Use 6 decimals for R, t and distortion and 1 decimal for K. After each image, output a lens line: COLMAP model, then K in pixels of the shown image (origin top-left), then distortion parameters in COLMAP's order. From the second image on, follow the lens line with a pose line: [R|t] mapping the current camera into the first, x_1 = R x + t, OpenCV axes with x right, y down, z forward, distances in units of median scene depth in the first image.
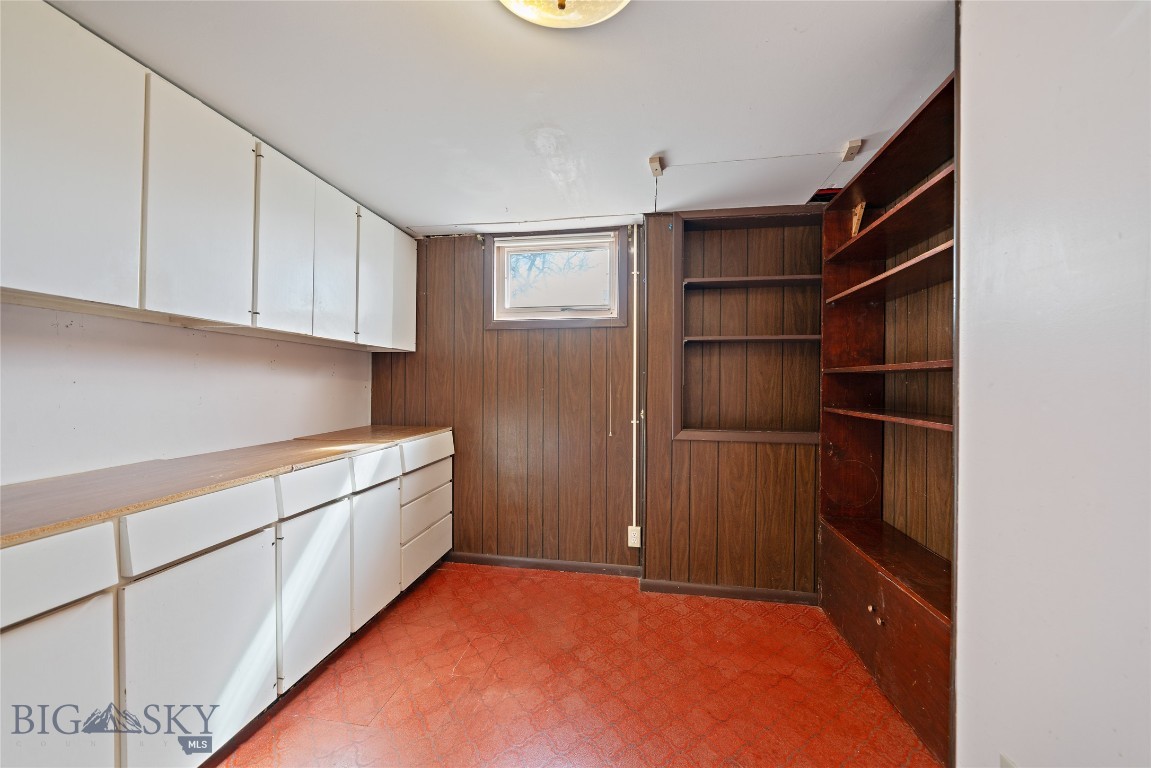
lens RADIAL K [[437.4, 0, 573.1], [0, 437.4, 382.9], [0, 0, 1]] dist [0.000899, 0.000167]
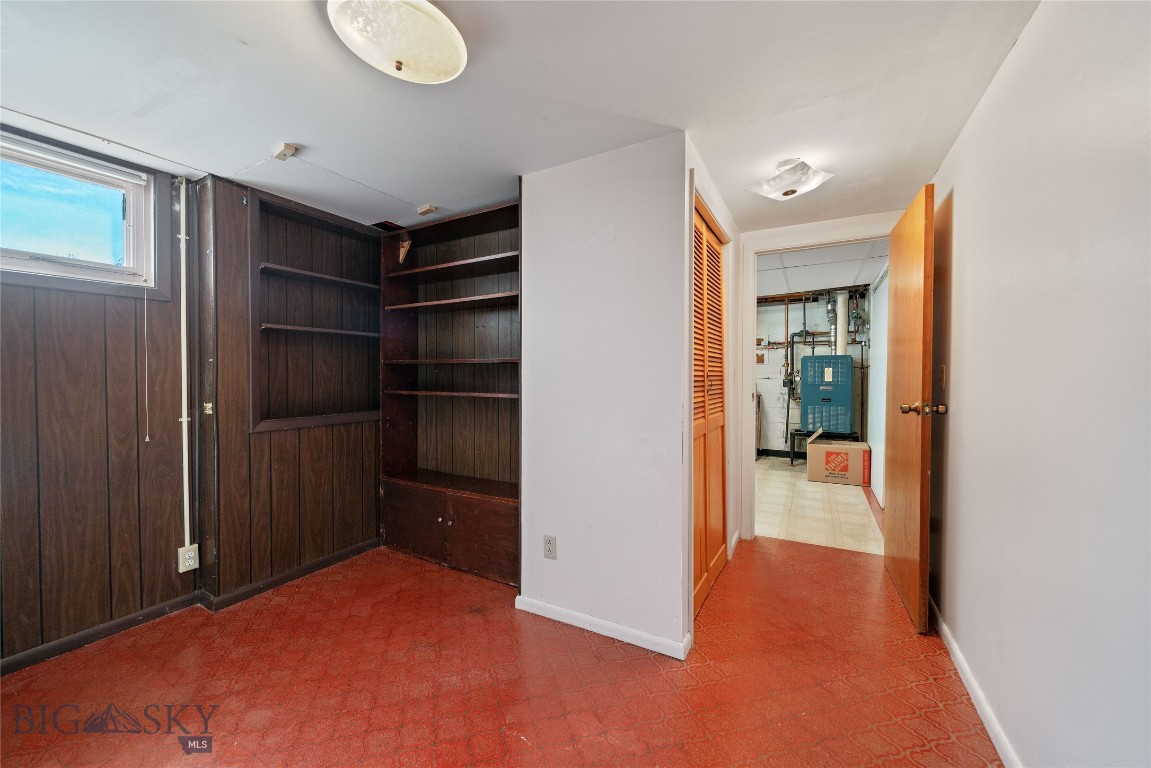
lens RADIAL K [[437.4, 0, 574.6], [0, 437.4, 381.9], [0, 0, 1]] dist [0.000899, 0.000167]
pose [[0.327601, -0.025360, 0.944476, -0.427700], [0.002676, 0.999661, 0.025913, -0.000725], [-0.944812, -0.005961, 0.327558, 0.045968]]
